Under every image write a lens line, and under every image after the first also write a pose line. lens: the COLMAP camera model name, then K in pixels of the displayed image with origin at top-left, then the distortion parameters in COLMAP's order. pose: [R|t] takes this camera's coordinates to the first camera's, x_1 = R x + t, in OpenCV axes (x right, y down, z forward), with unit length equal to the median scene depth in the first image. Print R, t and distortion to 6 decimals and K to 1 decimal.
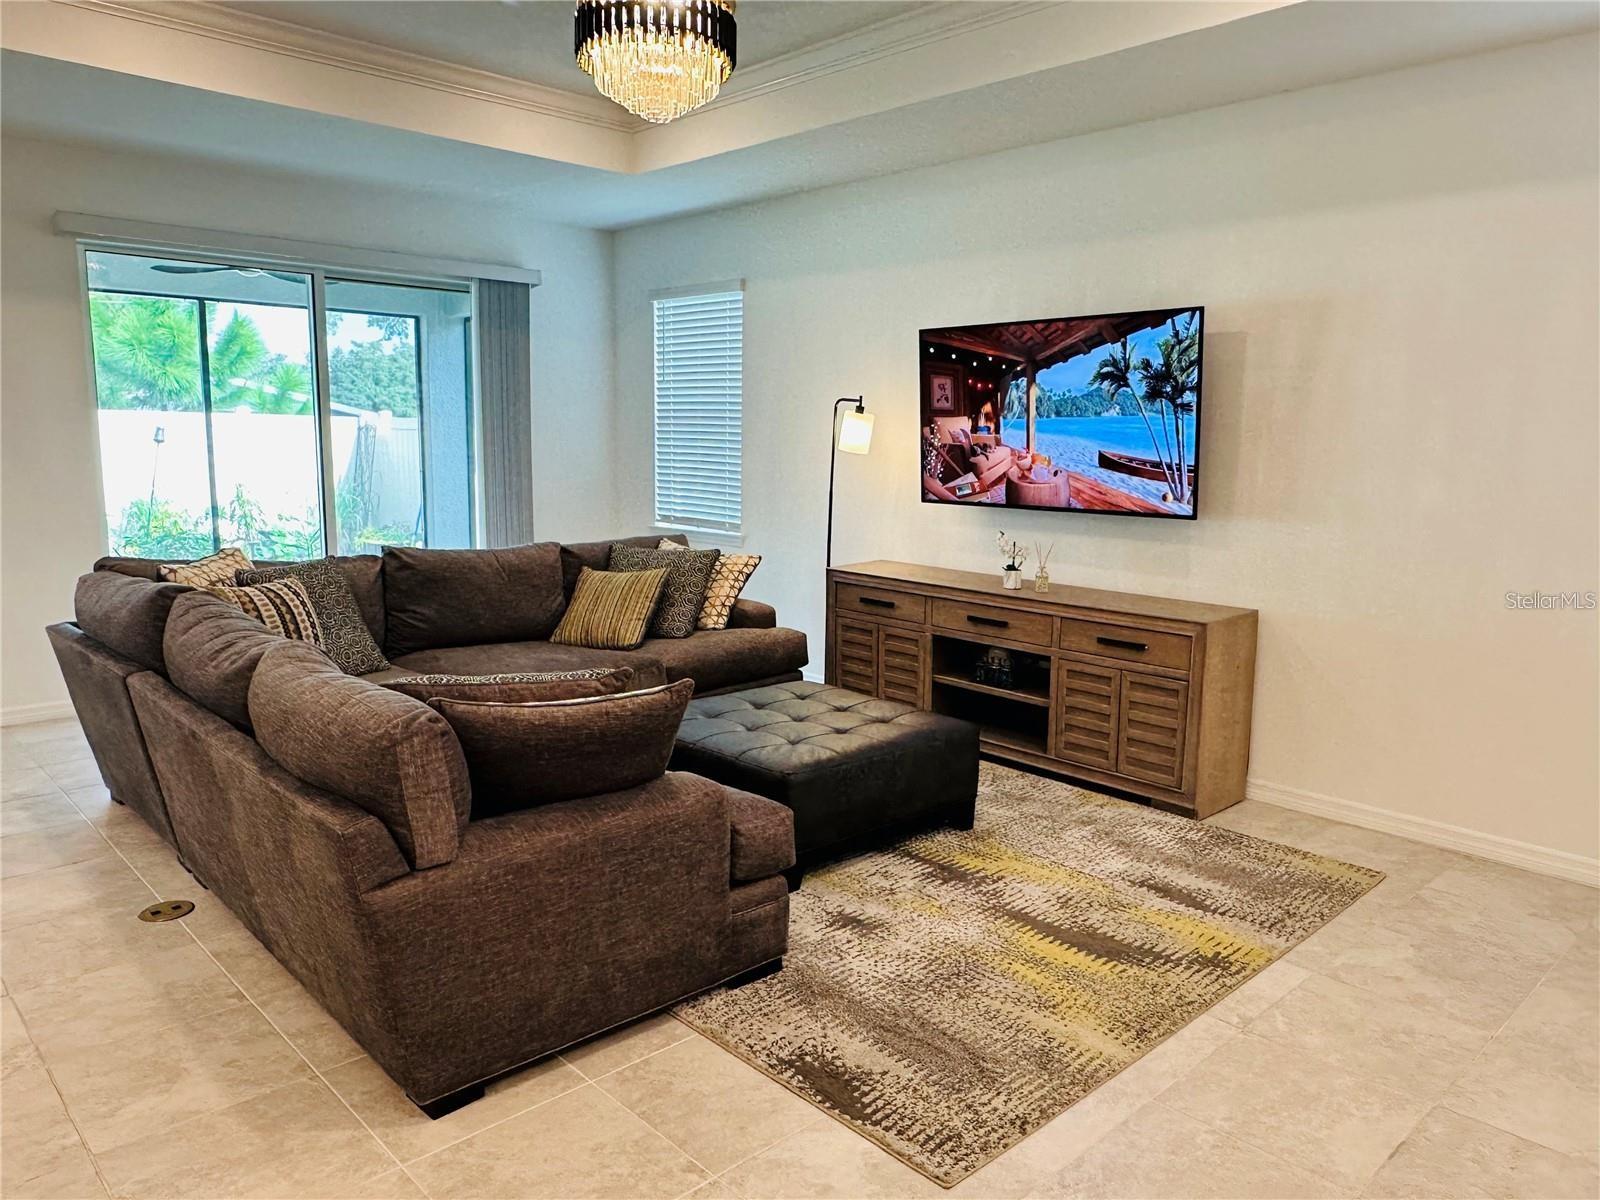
lens RADIAL K [[1127.3, 0, 799.6], [0, 1127.3, 596.7], [0, 0, 1]] dist [-0.004542, -0.000563]
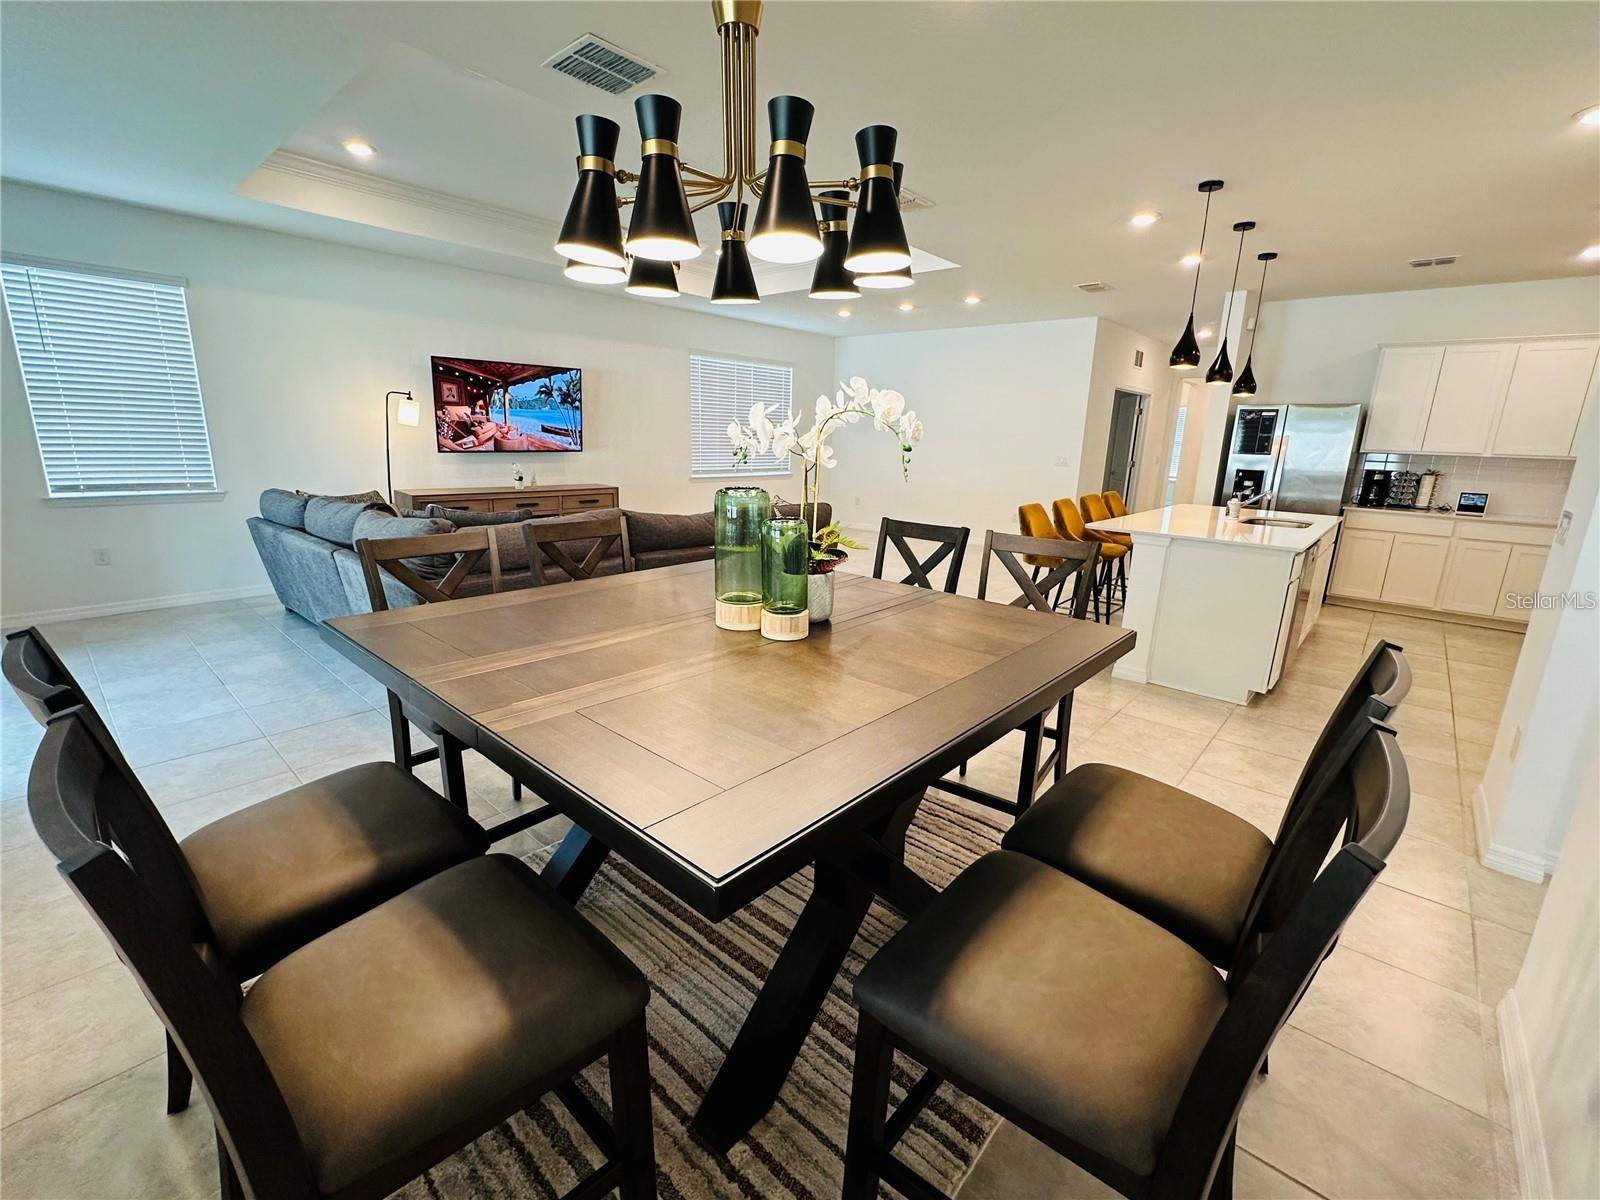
lens RADIAL K [[697.9, 0, 804.4], [0, 697.9, 599.4], [0, 0, 1]] dist [0.001506, 0.000024]
pose [[-0.095475, -0.240049, 0.966054, -1.240018], [0.122716, 0.960247, 0.250734, -0.075184], [-0.987839, 0.142489, -0.062222, 0.585404]]
